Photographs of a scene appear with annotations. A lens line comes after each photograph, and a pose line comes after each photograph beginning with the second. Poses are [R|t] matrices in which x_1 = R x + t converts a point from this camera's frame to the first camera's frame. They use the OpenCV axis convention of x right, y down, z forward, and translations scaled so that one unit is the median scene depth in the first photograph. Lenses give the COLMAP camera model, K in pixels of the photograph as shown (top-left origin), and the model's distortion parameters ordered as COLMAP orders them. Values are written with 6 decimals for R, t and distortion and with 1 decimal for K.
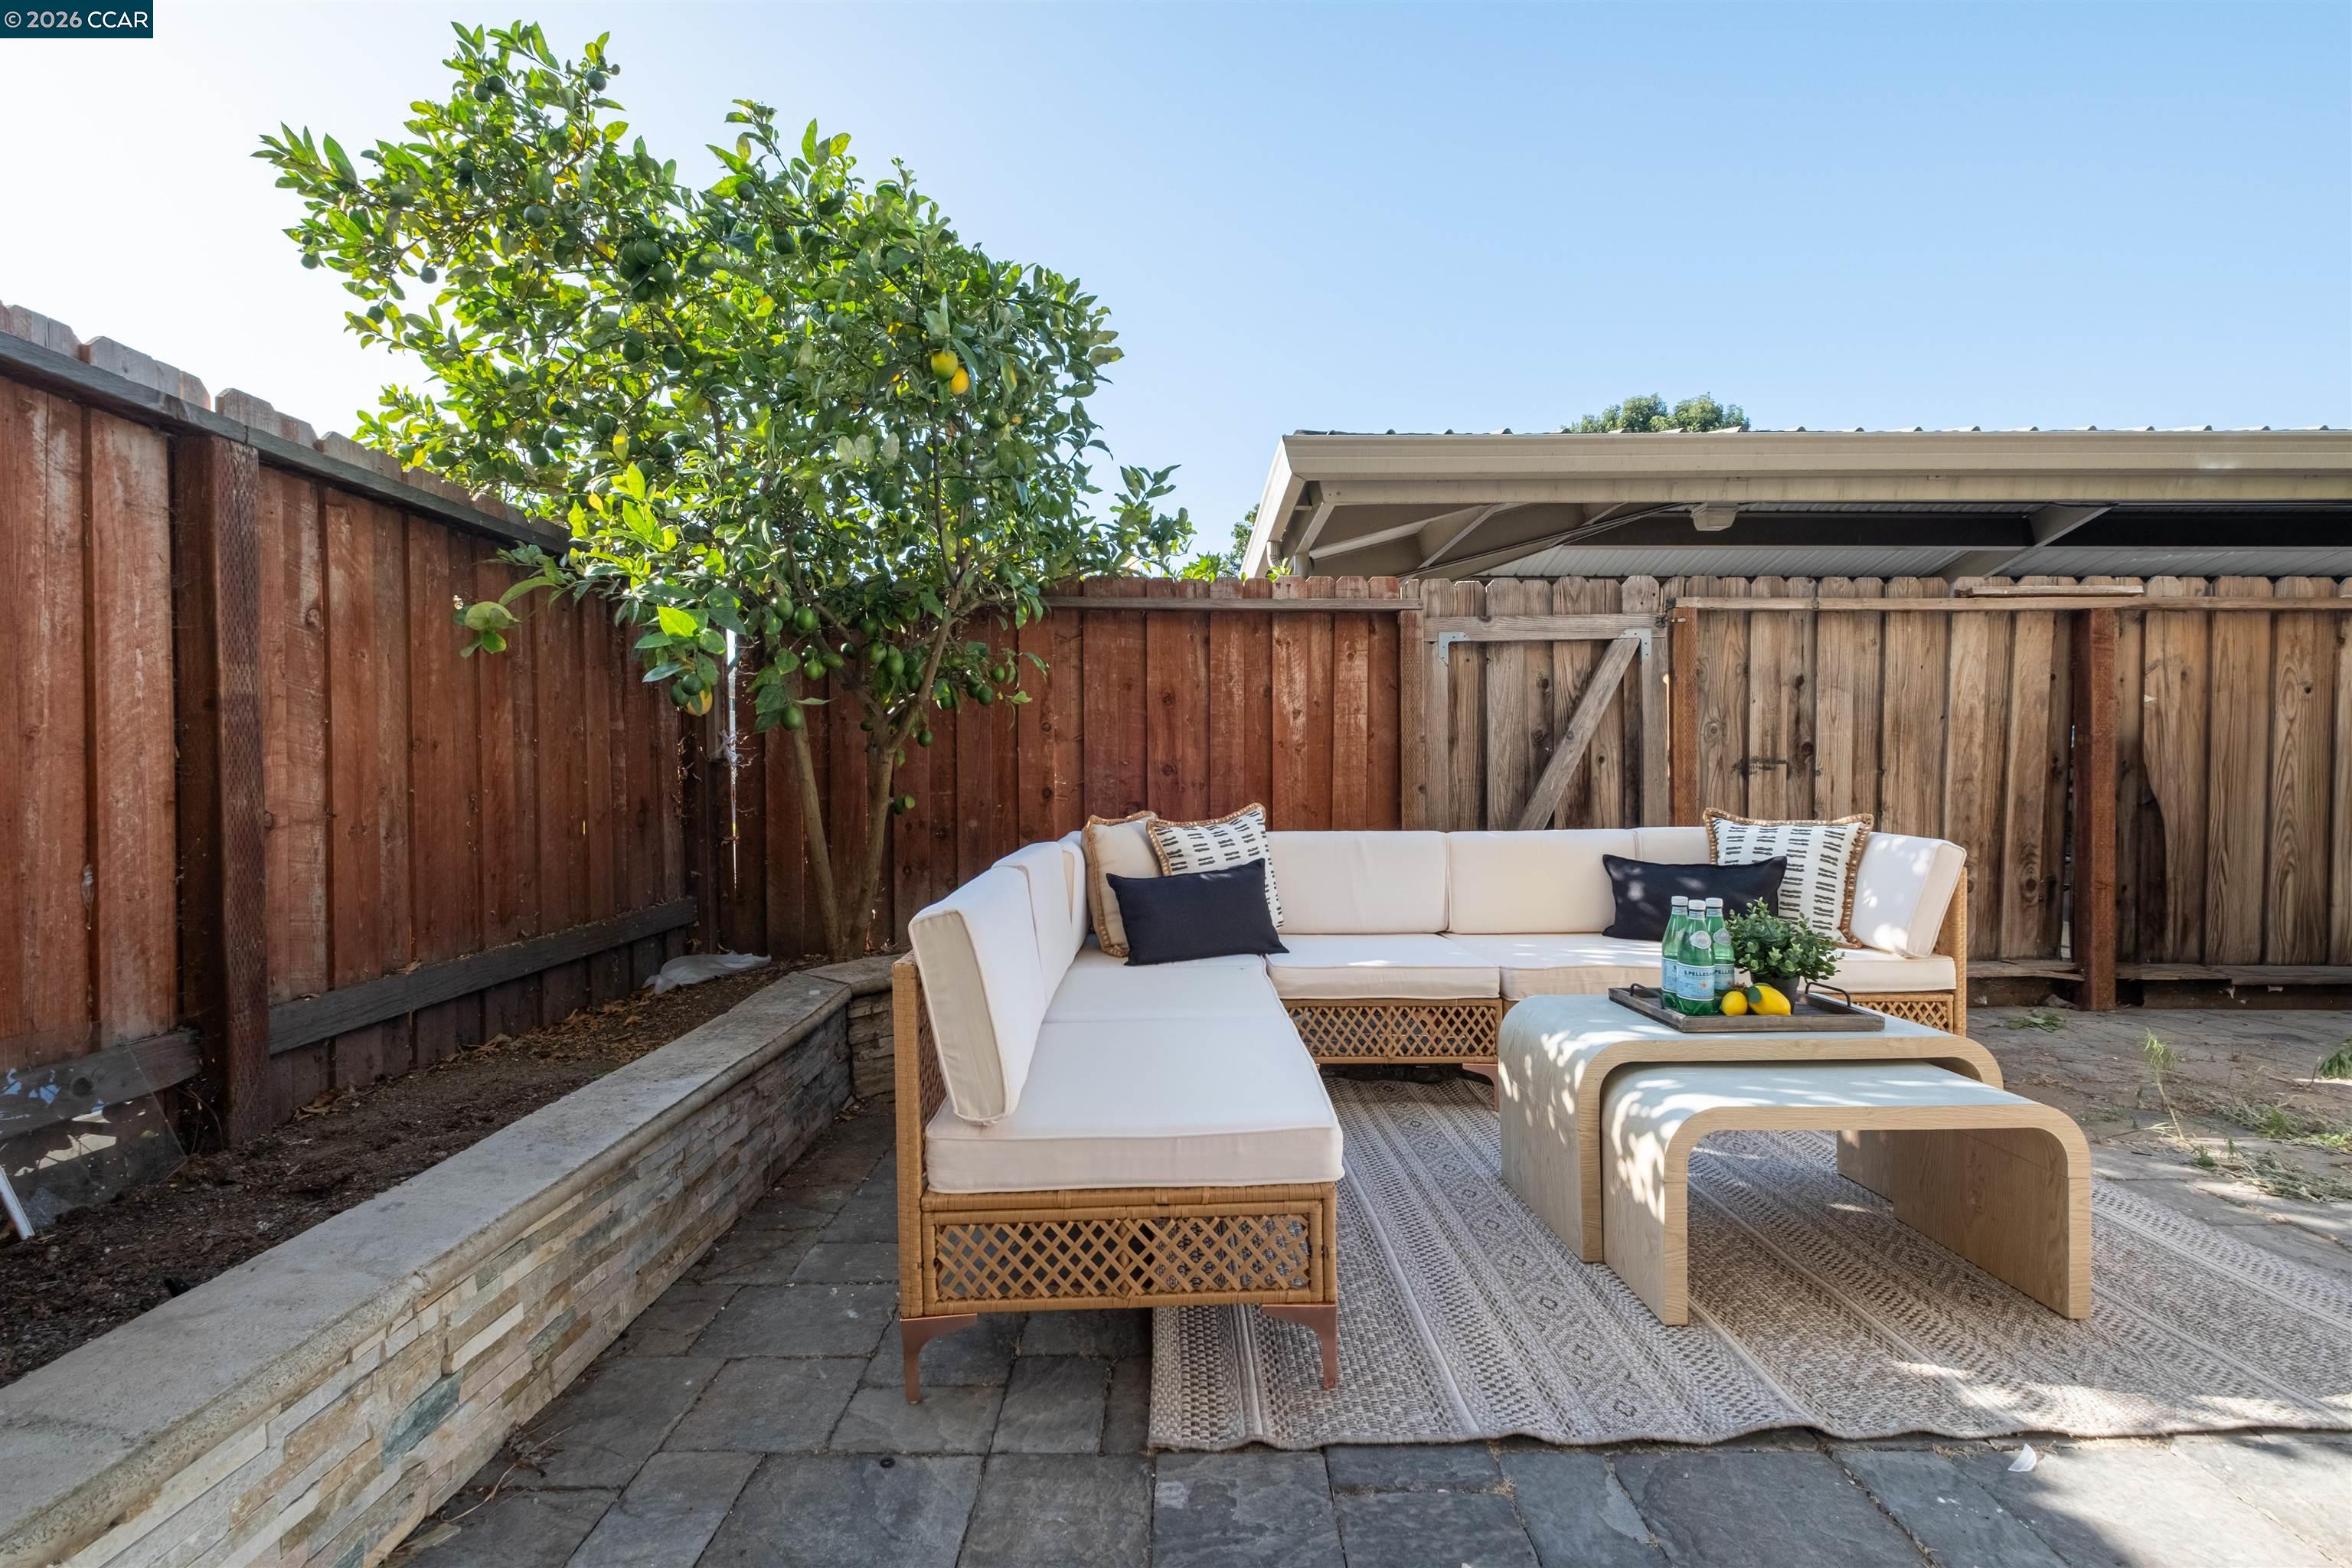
lens RADIAL K [[1026.3, 0, 1180.7], [0, 1026.3, 782.8], [0, 0, 1]] dist [0.001954, 0.000007]
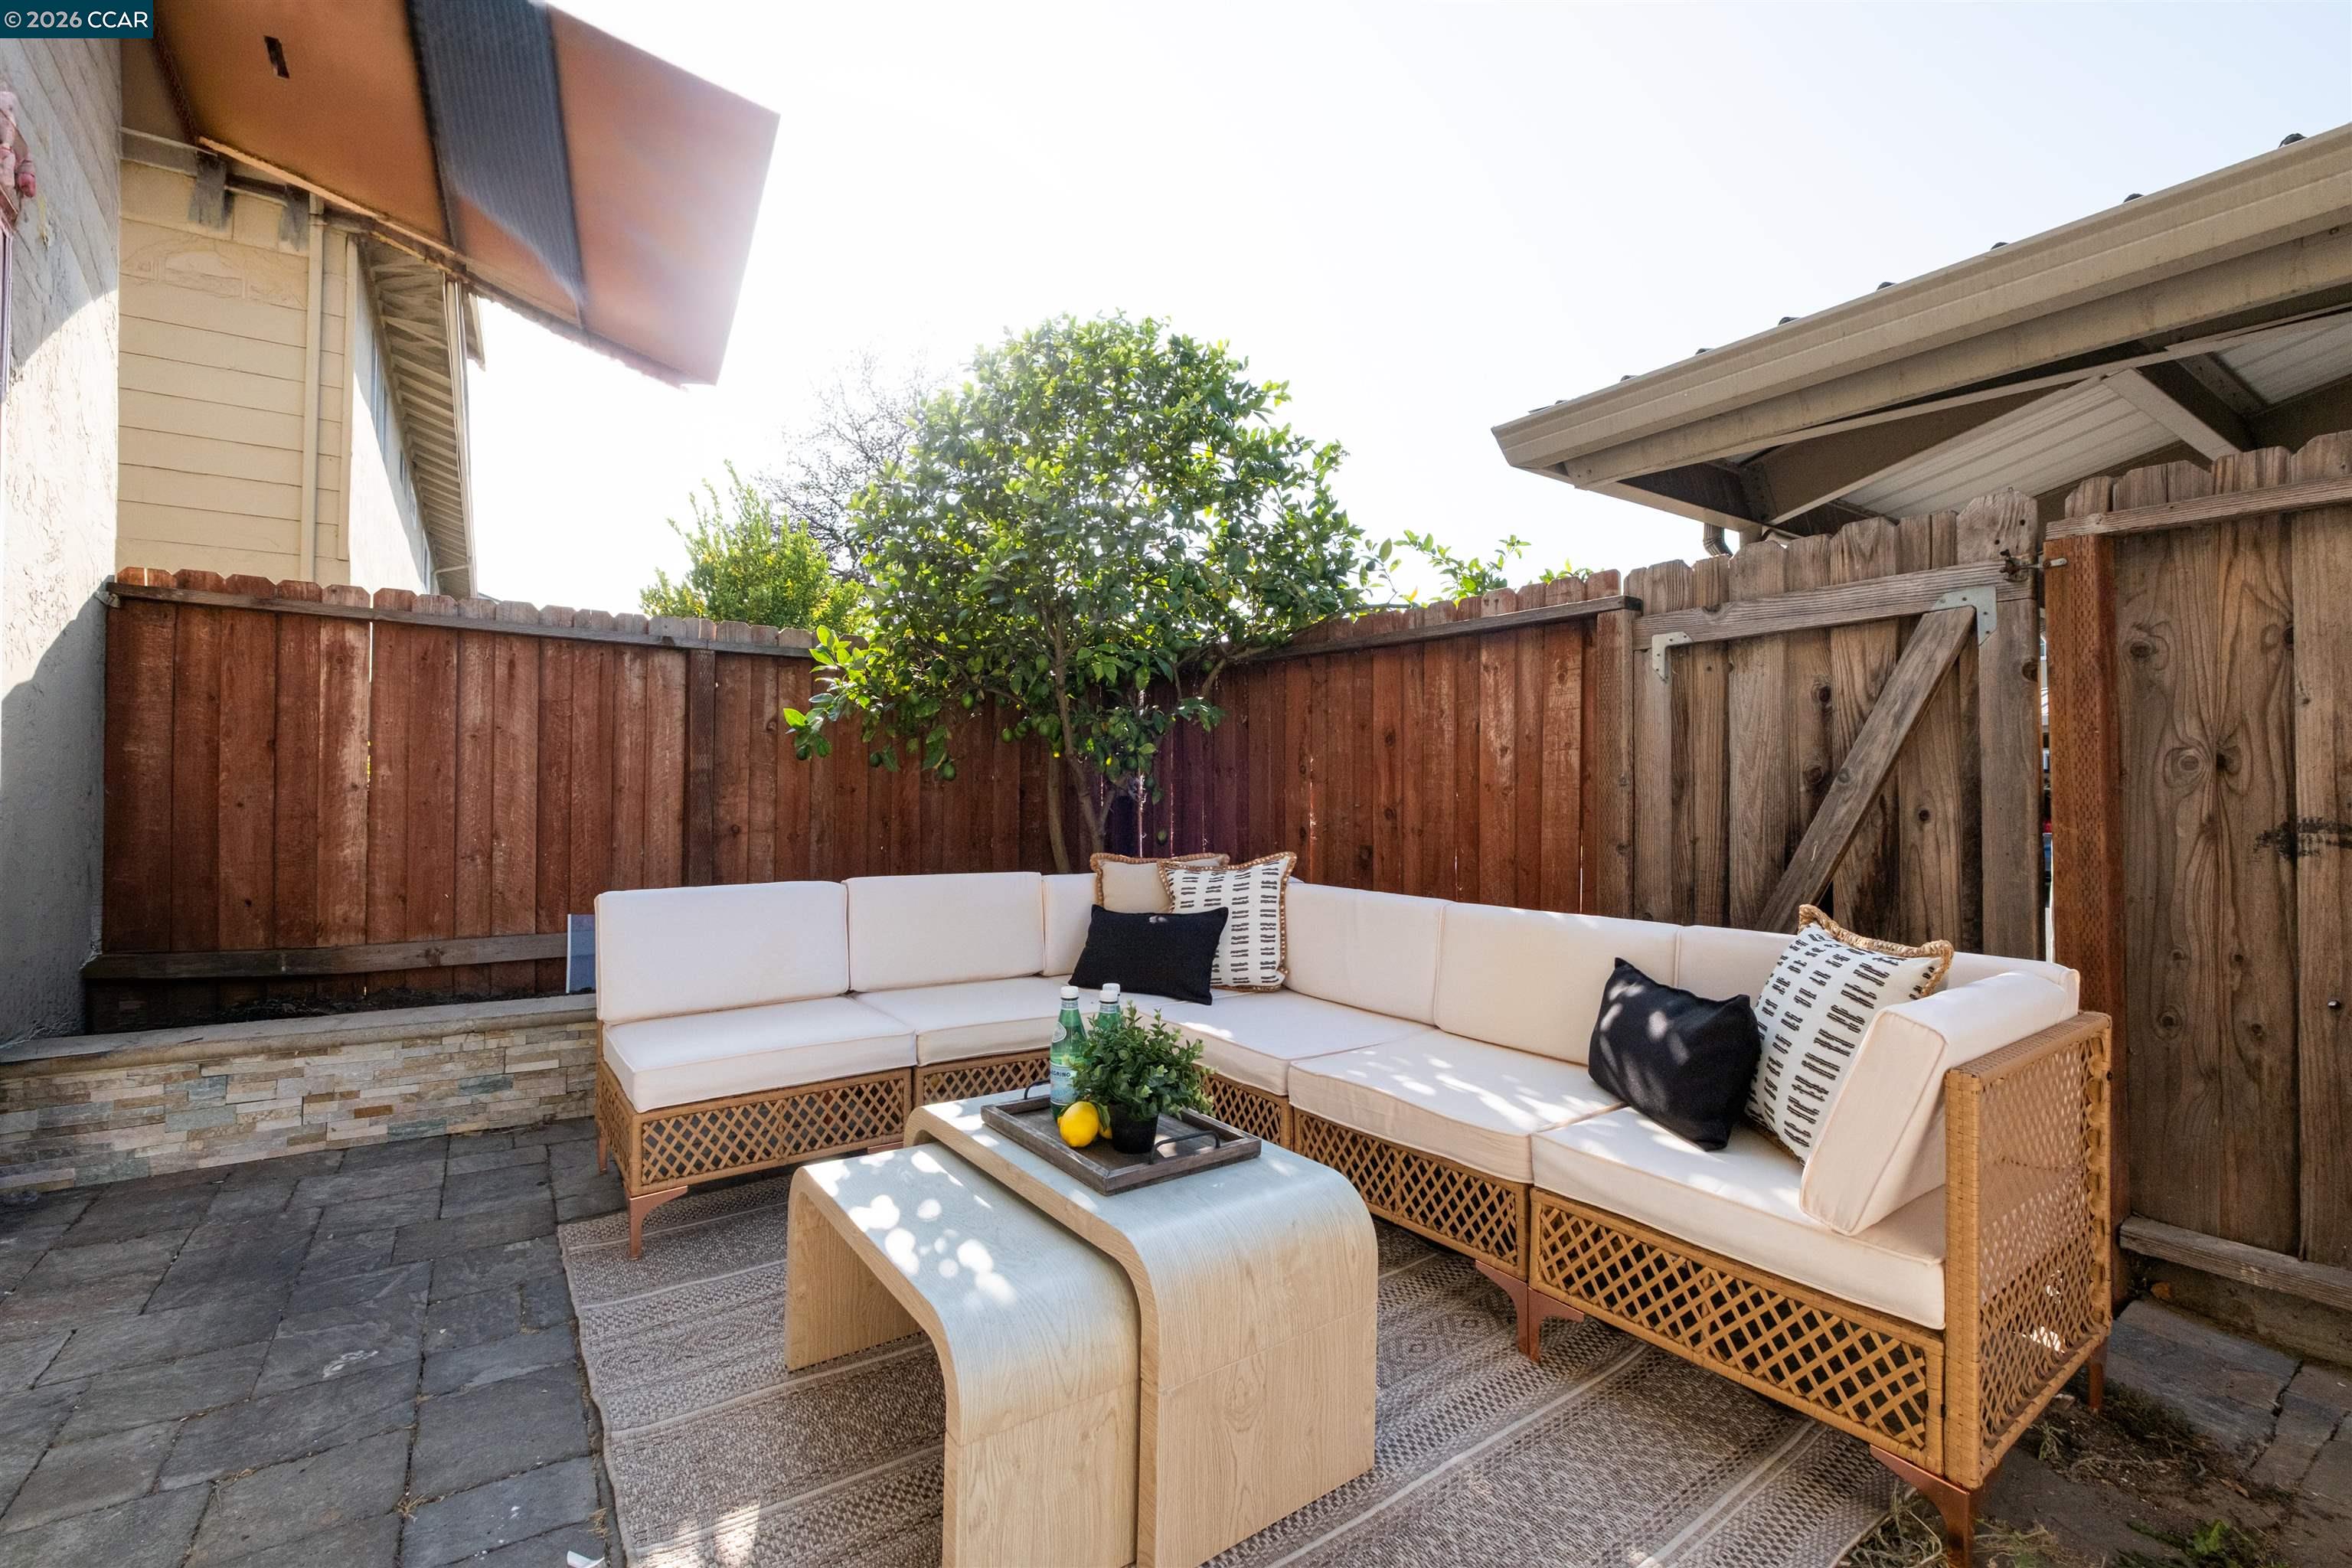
lens RADIAL K [[1026.3, 0, 1180.7], [0, 1026.3, 782.8], [0, 0, 1]] dist [0.001954, 0.000007]
pose [[0.557512, 0.001650, -0.830167, 0.667534], [-0.021259, 0.999698, -0.012290, -0.025352], [0.829897, 0.024501, 0.557379, 0.313204]]
